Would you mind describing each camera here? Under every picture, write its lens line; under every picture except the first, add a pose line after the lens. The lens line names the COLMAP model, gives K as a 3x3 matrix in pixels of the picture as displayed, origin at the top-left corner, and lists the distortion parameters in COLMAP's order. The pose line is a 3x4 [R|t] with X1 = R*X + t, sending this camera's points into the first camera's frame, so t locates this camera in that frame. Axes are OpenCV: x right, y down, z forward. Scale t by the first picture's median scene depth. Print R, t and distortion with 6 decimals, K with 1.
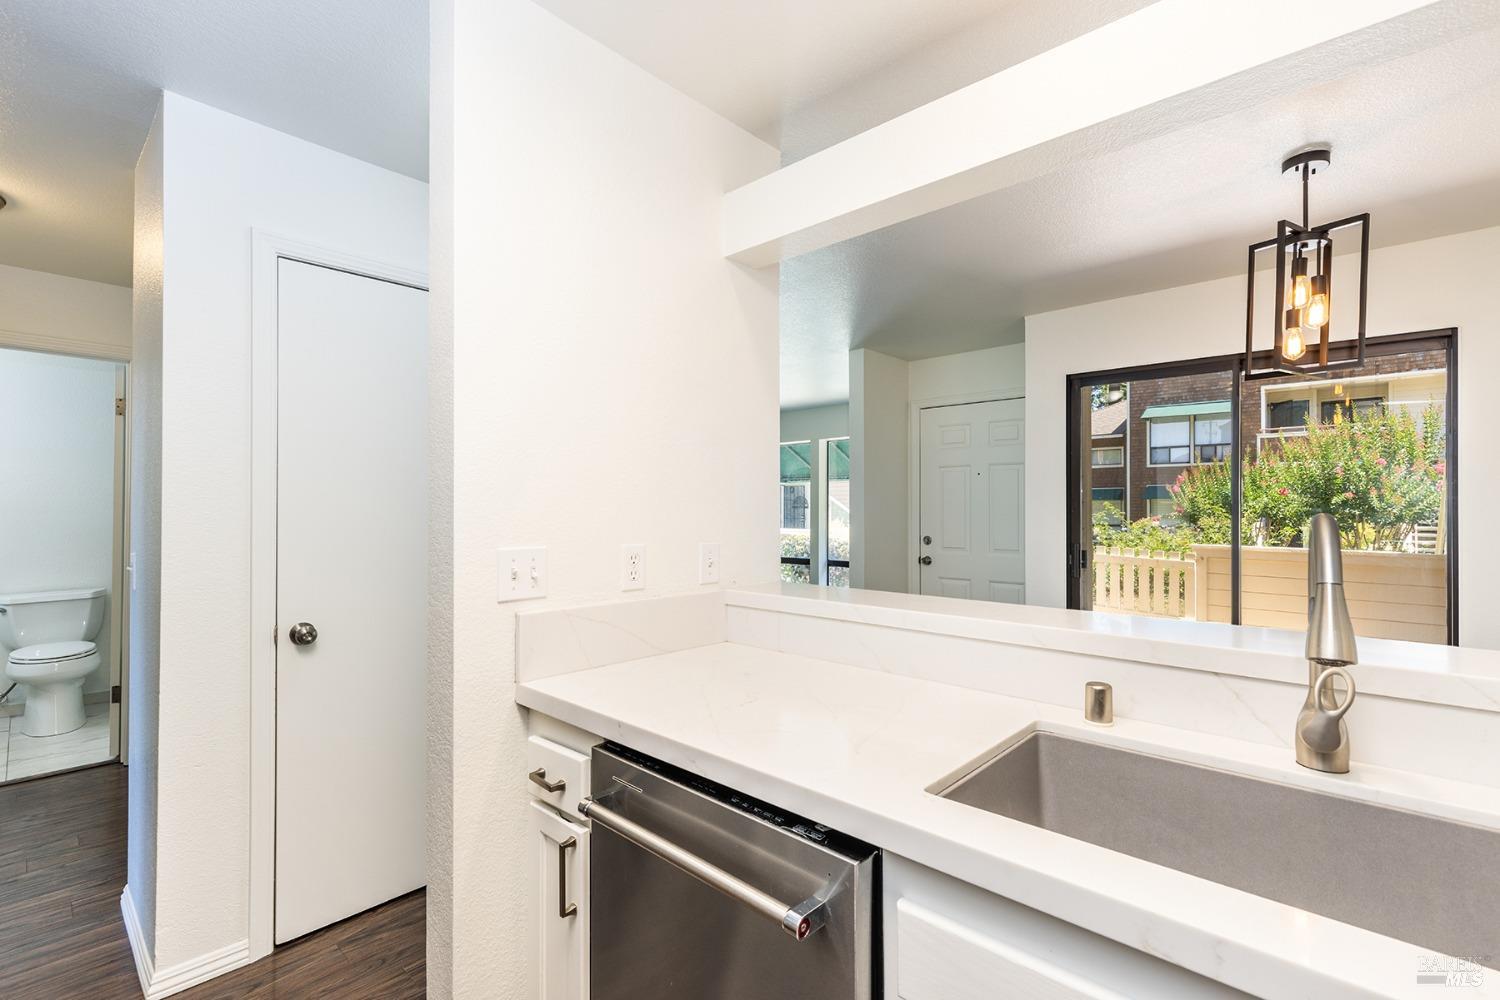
lens RADIAL K [[670.9, 0, 761.2], [0, 670.9, 508.3], [0, 0, 1]] dist [0.000064, 0.000179]
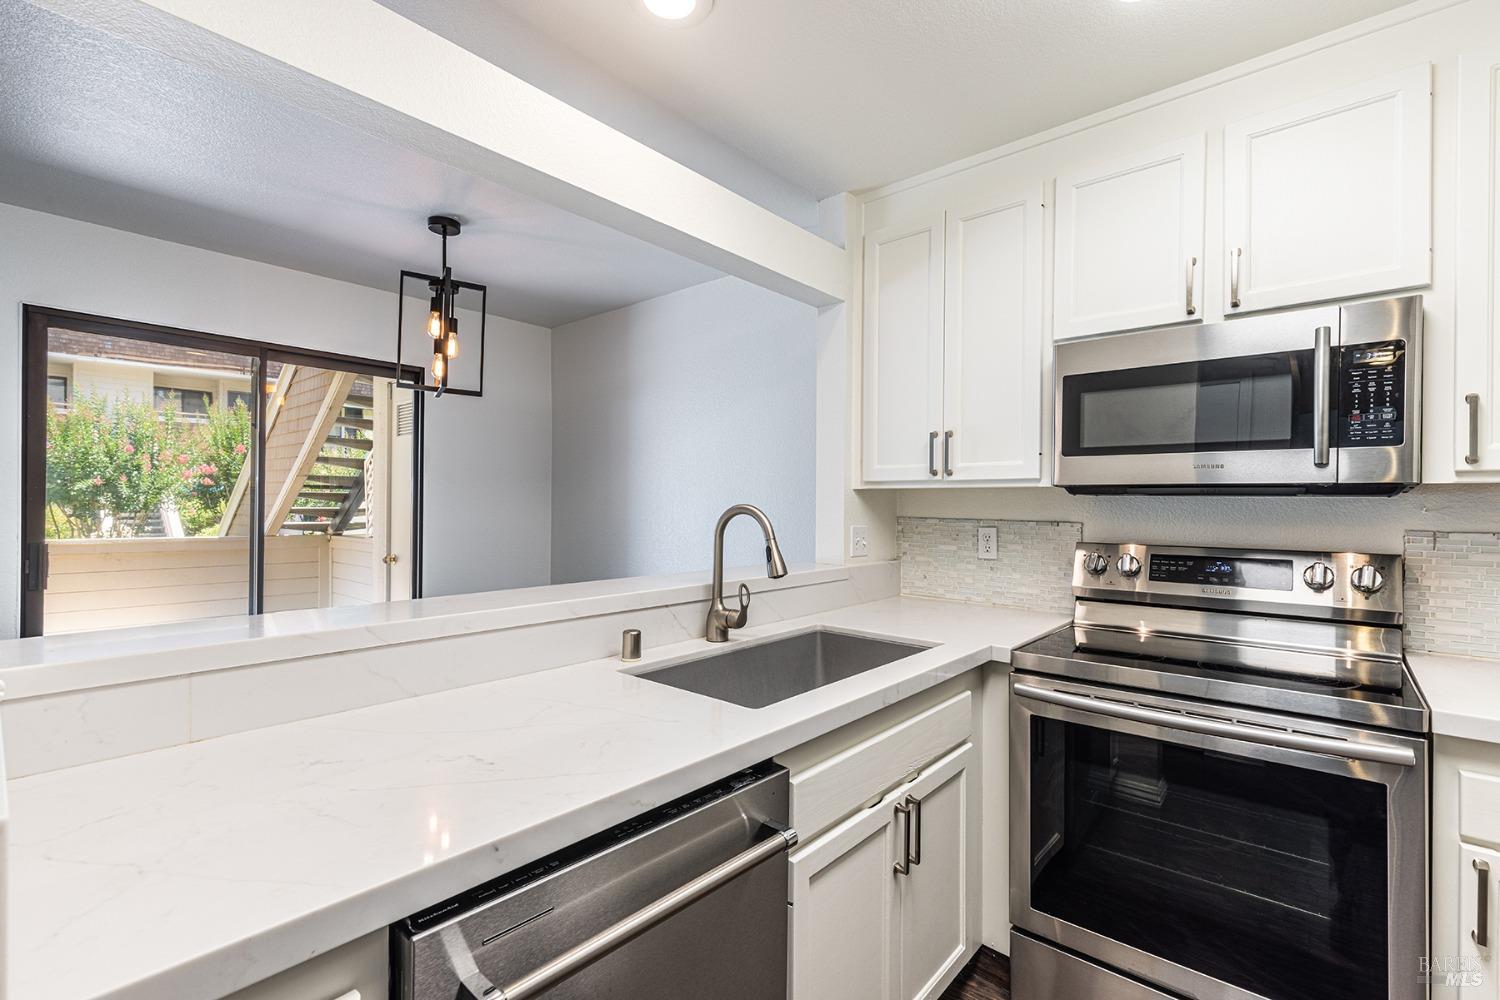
lens RADIAL K [[678.5, 0, 756.1], [0, 678.5, 506.4], [0, 0, 1]] dist [0.003083, 0.000507]
pose [[-0.030967, -0.005961, 0.999503, -0.220812], [-0.011261, 0.999921, 0.005614, -0.000148], [-0.999457, -0.011082, -0.031031, 0.203709]]
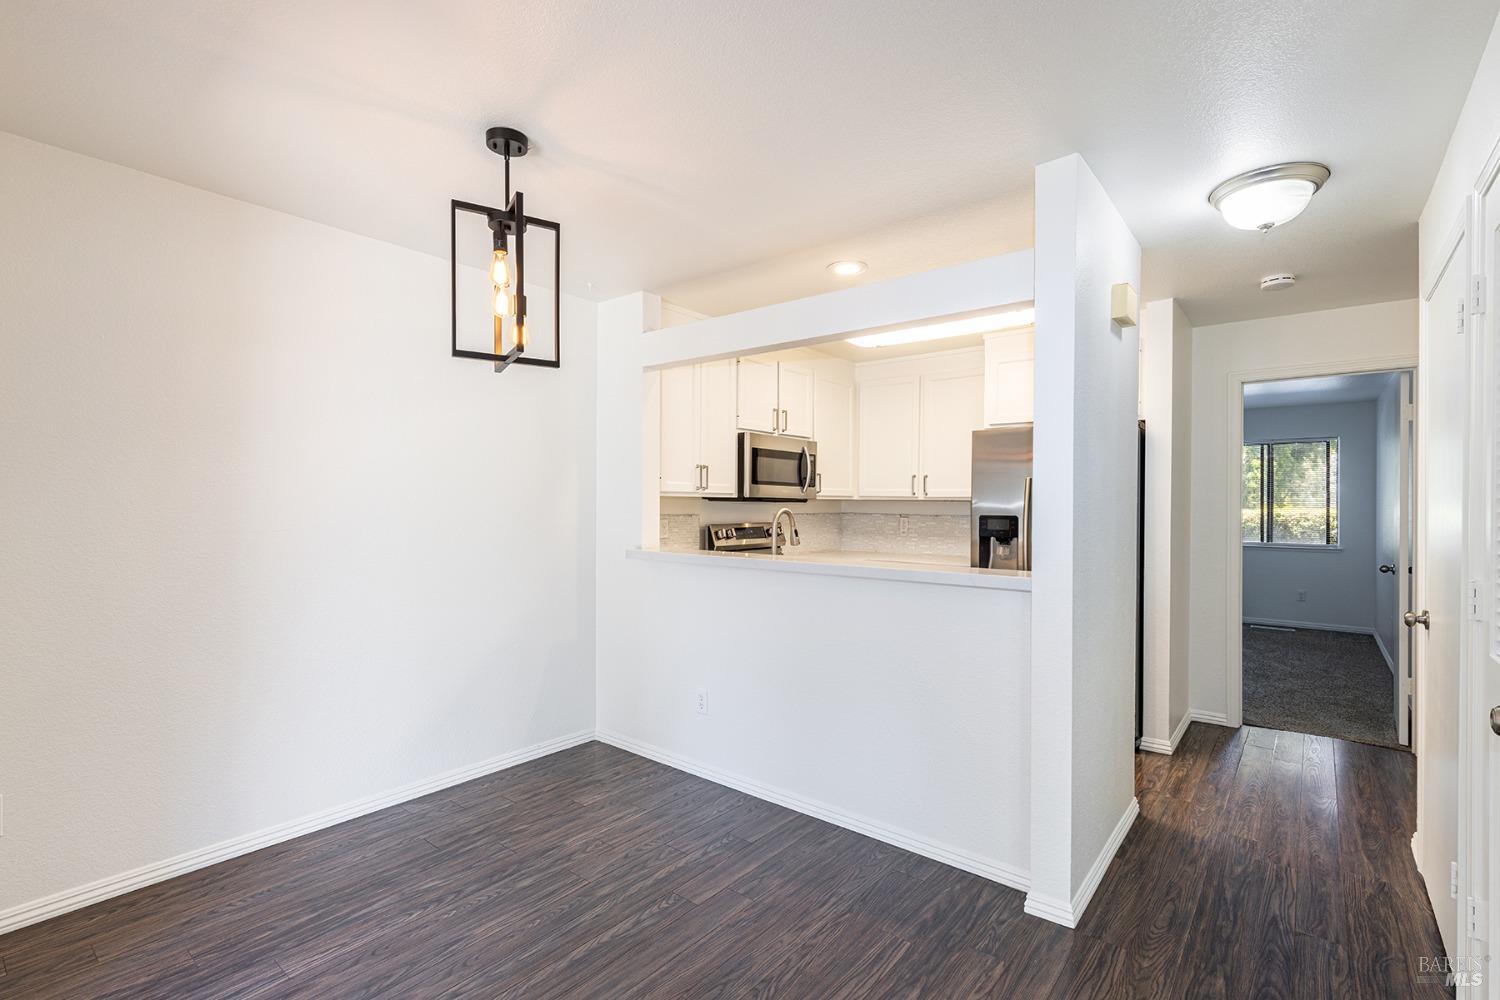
lens RADIAL K [[684.4, 0, 750.0], [0, 684.4, 543.5], [0, 0, 1]] dist [-0.000056, 0.000161]
pose [[-0.998417, -0.003694, -0.056131, 0.233478], [-0.007223, 0.998000, 0.062798, -0.008923], [0.055786, 0.063104, -0.996447, 0.899795]]
